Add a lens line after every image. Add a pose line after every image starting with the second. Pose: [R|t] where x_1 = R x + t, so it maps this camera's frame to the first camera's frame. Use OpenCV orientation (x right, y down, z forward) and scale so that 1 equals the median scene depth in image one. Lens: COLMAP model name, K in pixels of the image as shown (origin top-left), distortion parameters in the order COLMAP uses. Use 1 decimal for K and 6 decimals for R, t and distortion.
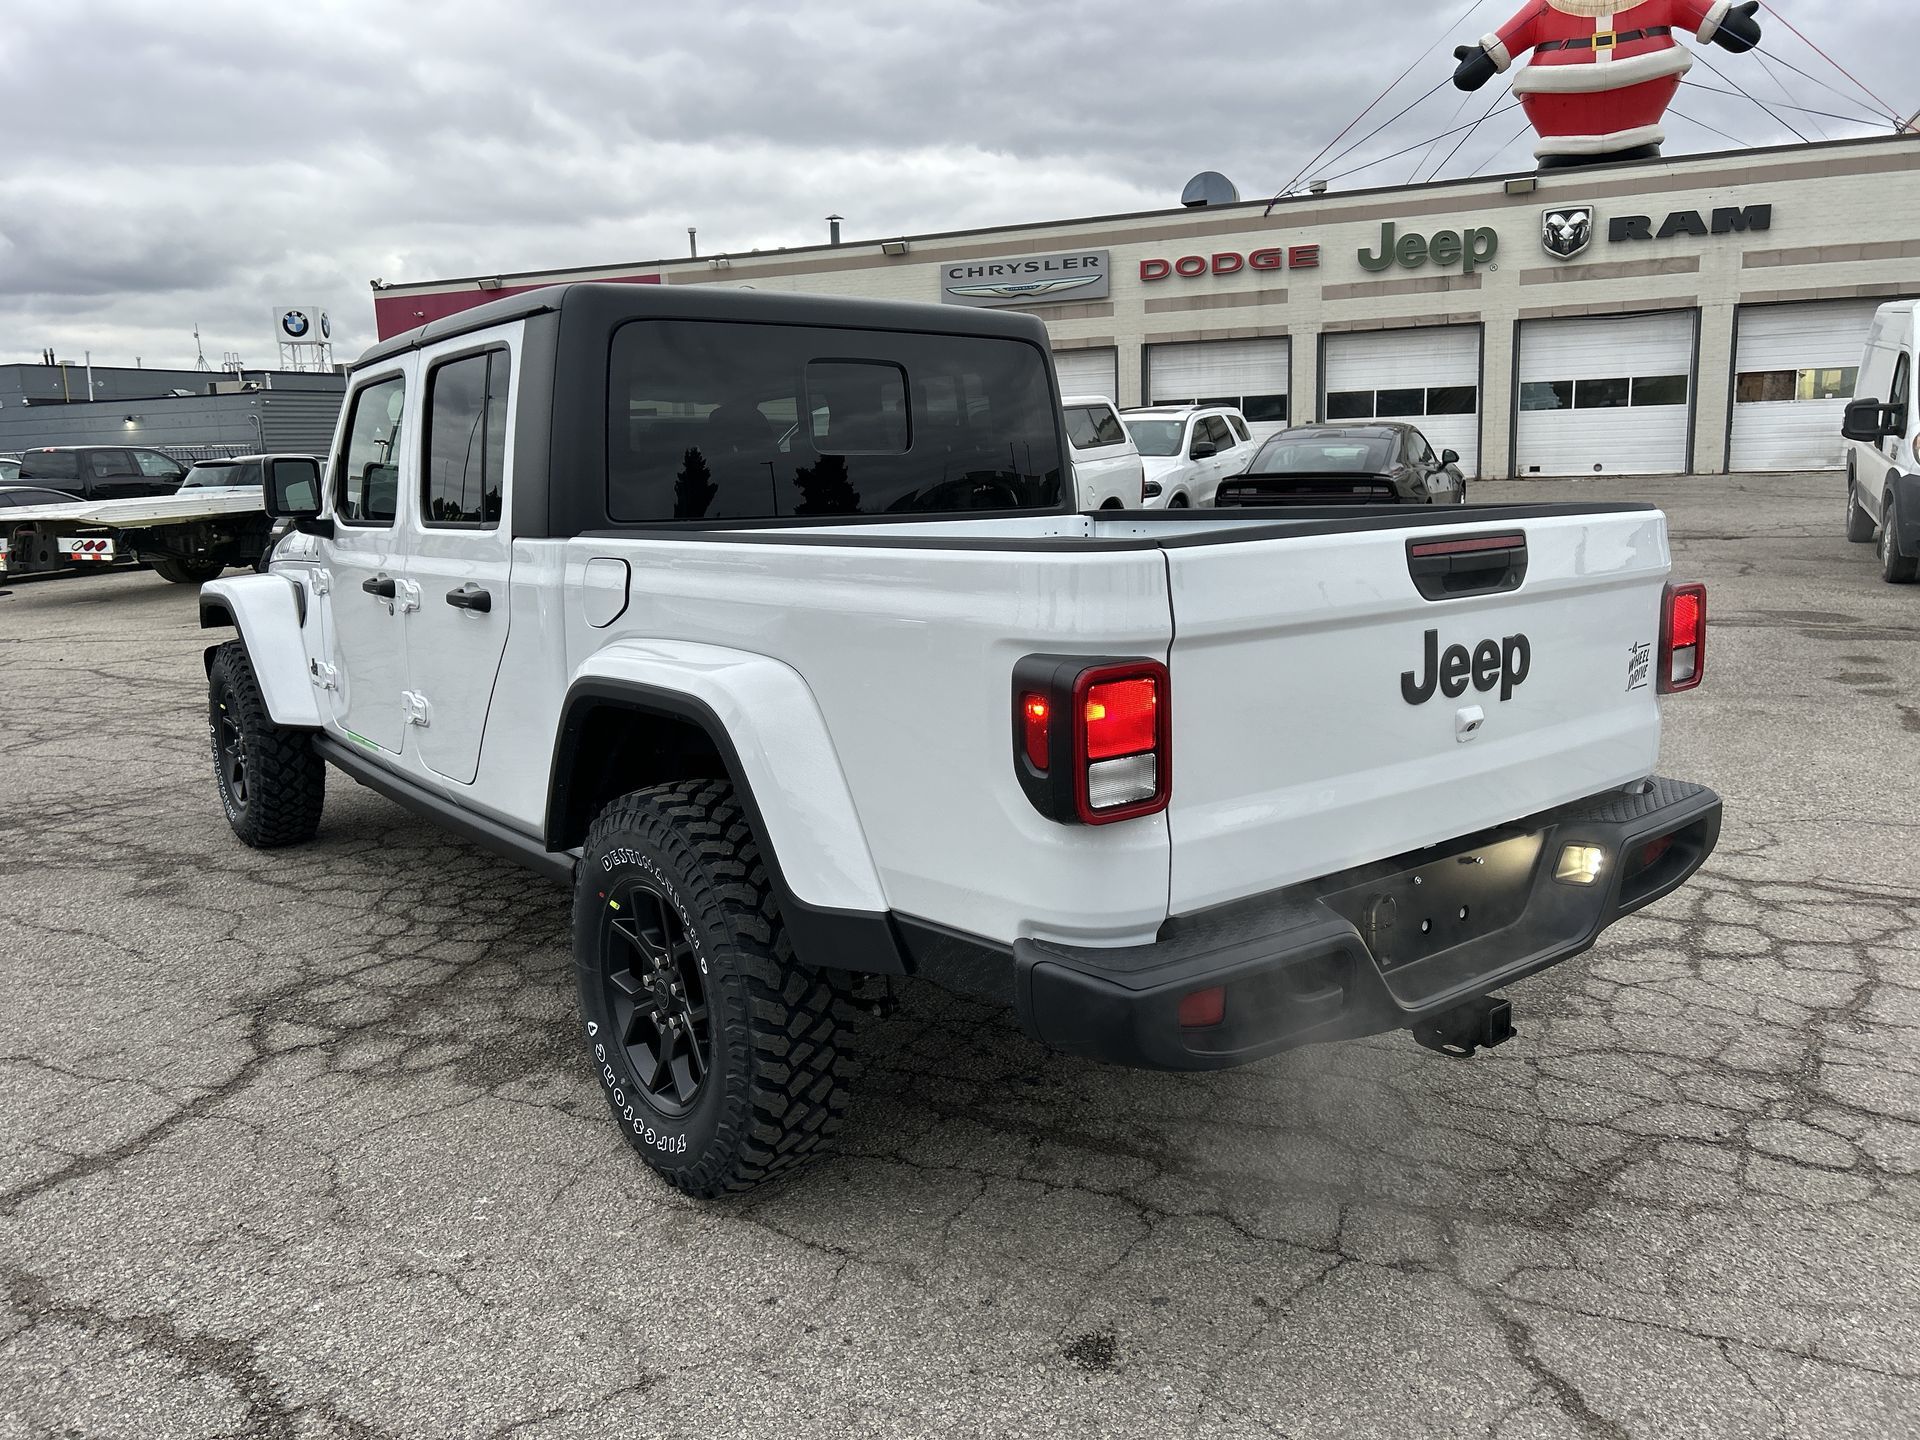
lens RADIAL K [[1415.4, 0, 965.3], [0, 1415.4, 716.4], [0, 0, 1]] dist [0.051370, -0.044708]
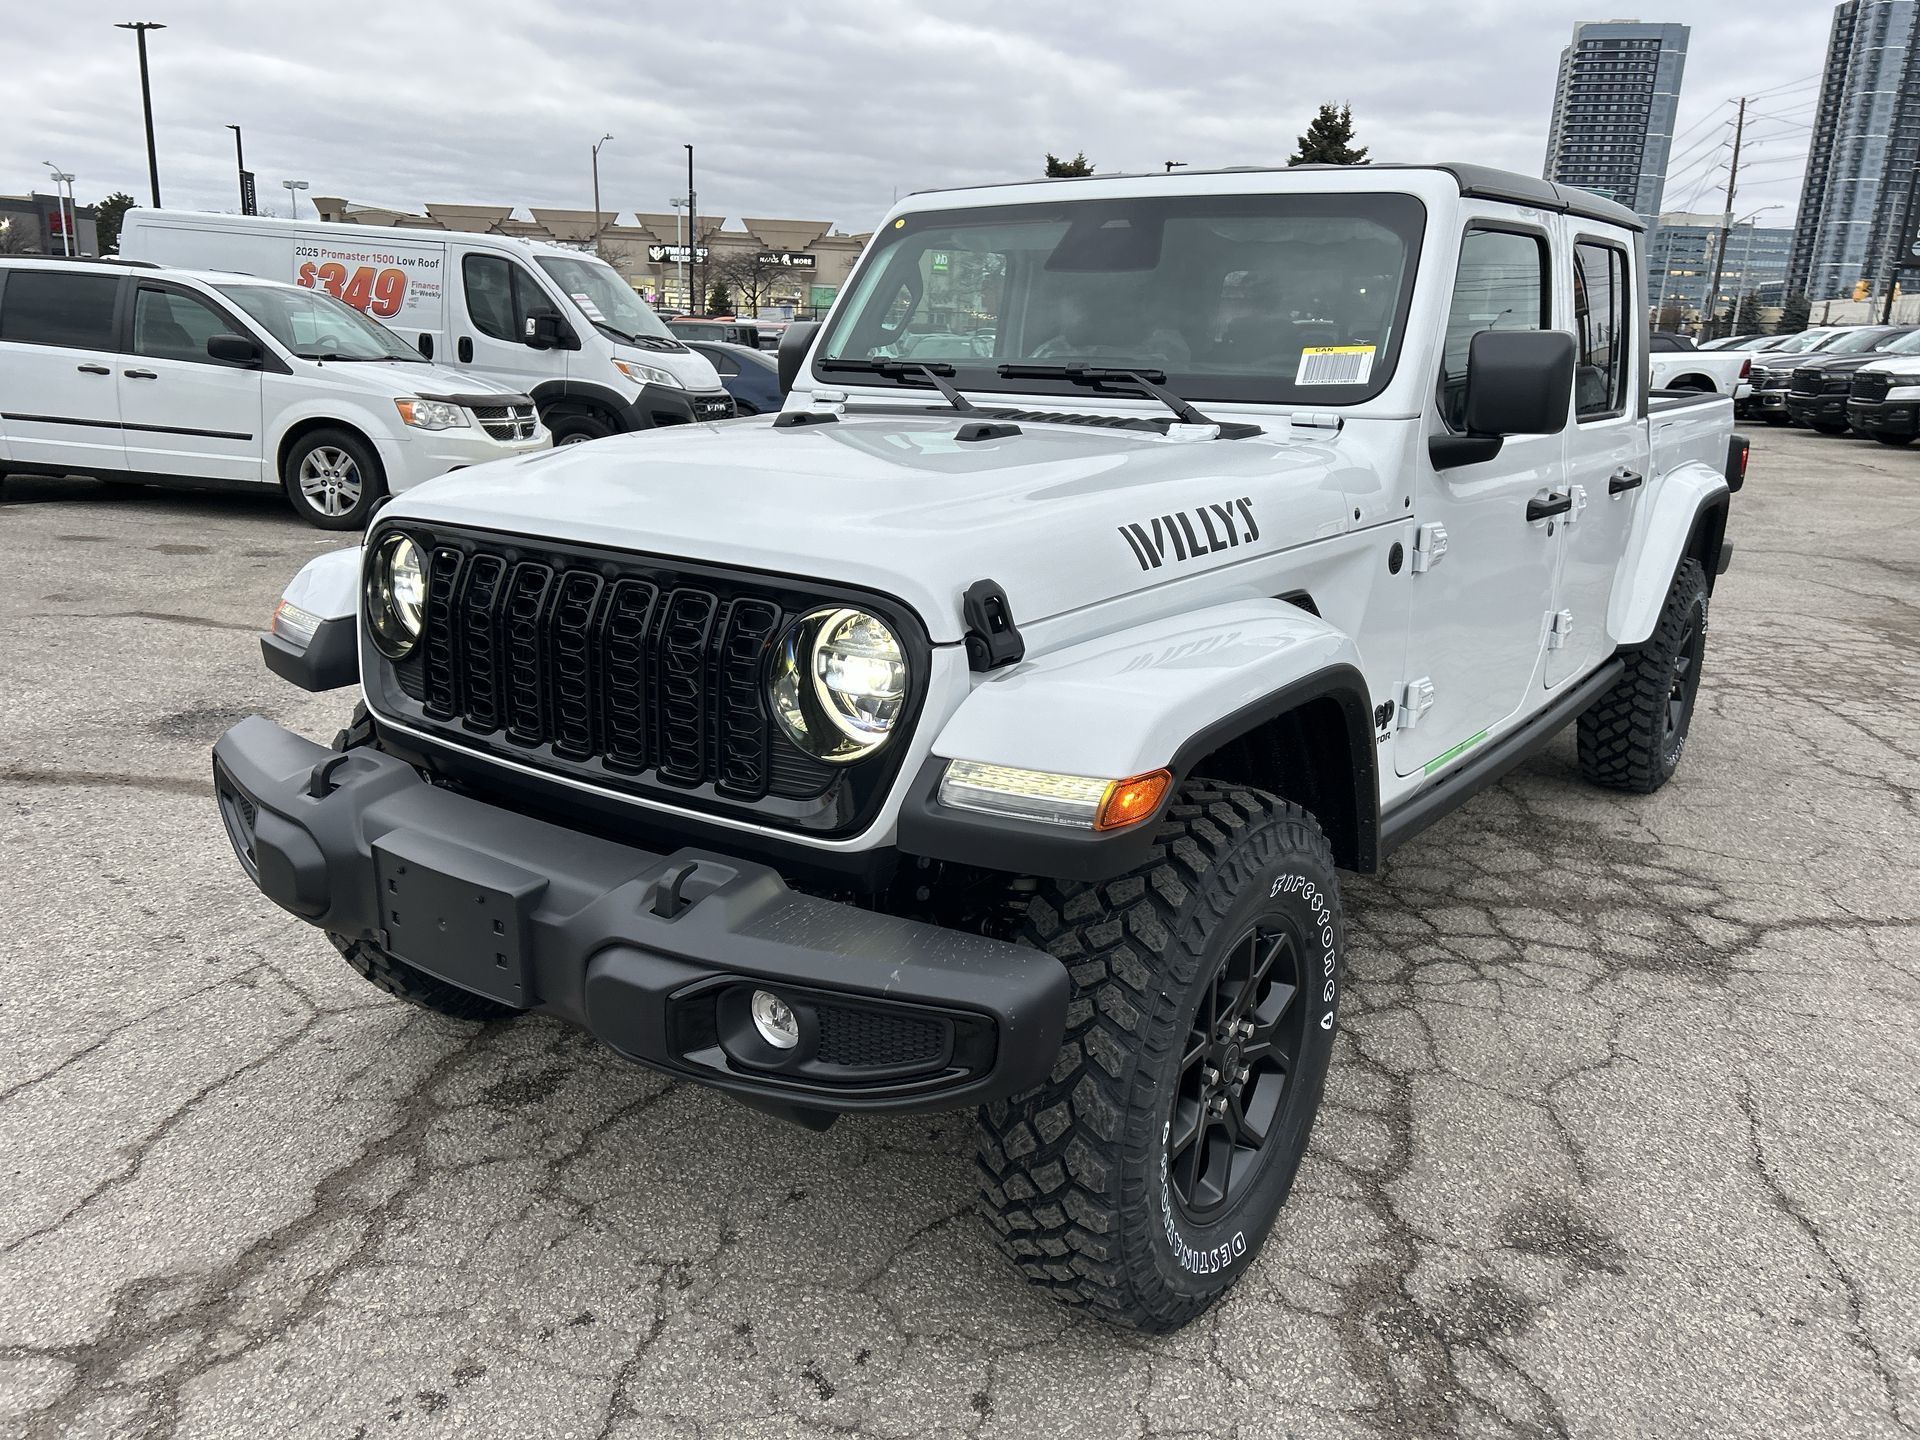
lens RADIAL K [[1423.9, 0, 935.7], [0, 1423.9, 727.5], [0, 0, 1]] dist [0.057053, -0.055927]
pose [[-0.259684, -0.239028, 0.935644, -1.083113], [0.145878, 0.948055, 0.282686, -0.245945], [-0.954612, 0.209900, -0.211326, 1.487852]]
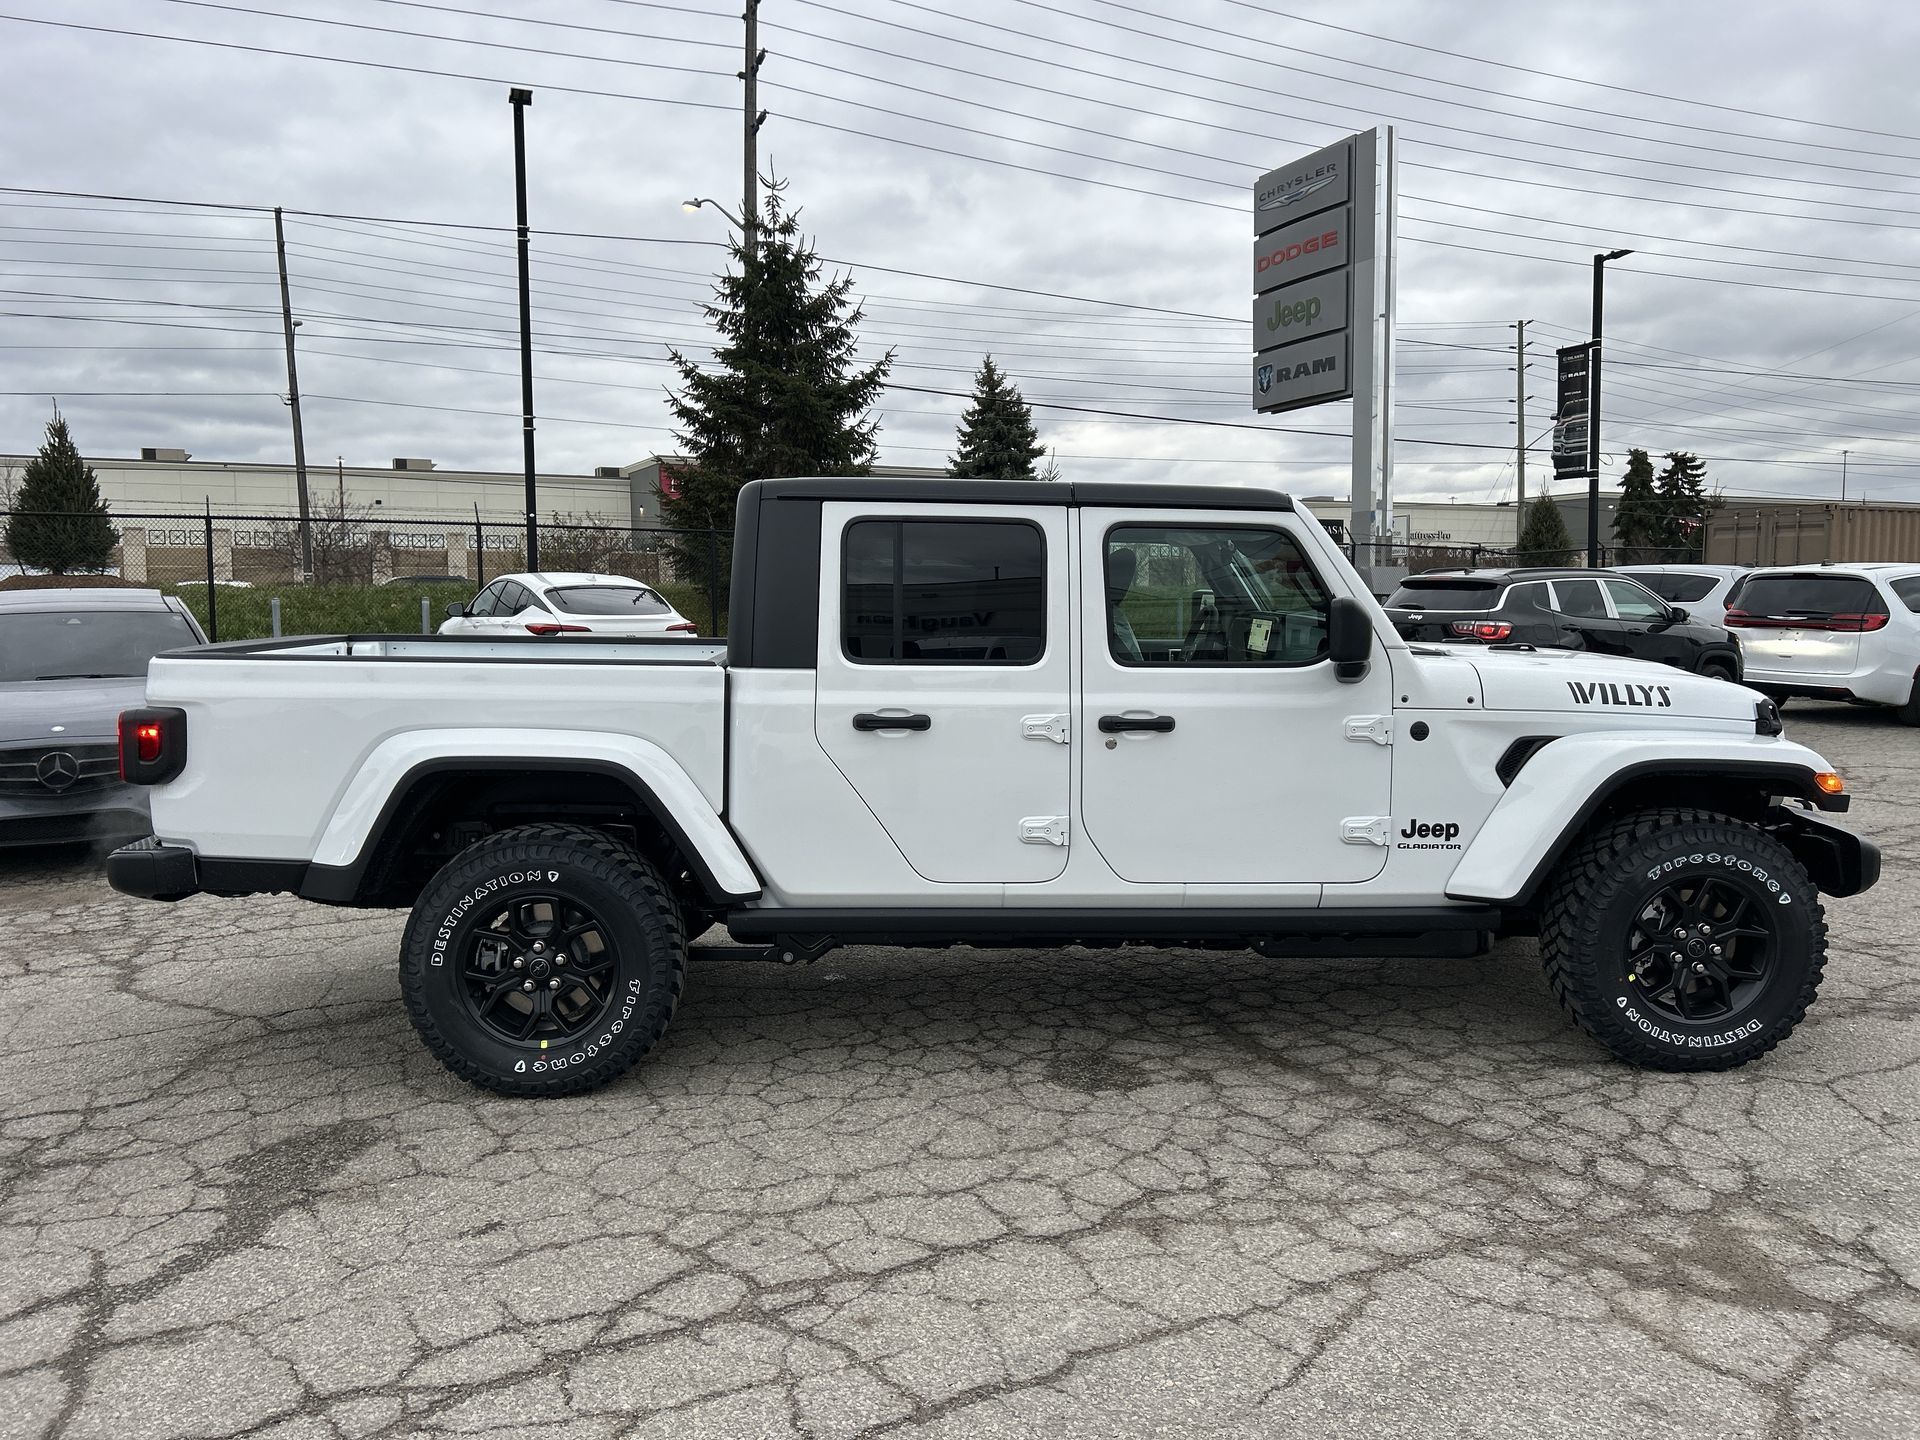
lens RADIAL K [[1444.7, 0, 960.0], [0, 1444.7, 720.0], [0, 0, 1]] dist [0.060743, -0.062894]
pose [[-0.587105, 0.100875, -0.803201, 0.815645], [-0.126837, 0.968488, 0.214345, -0.344525], [0.799513, 0.227719, -0.555809, 1.690502]]
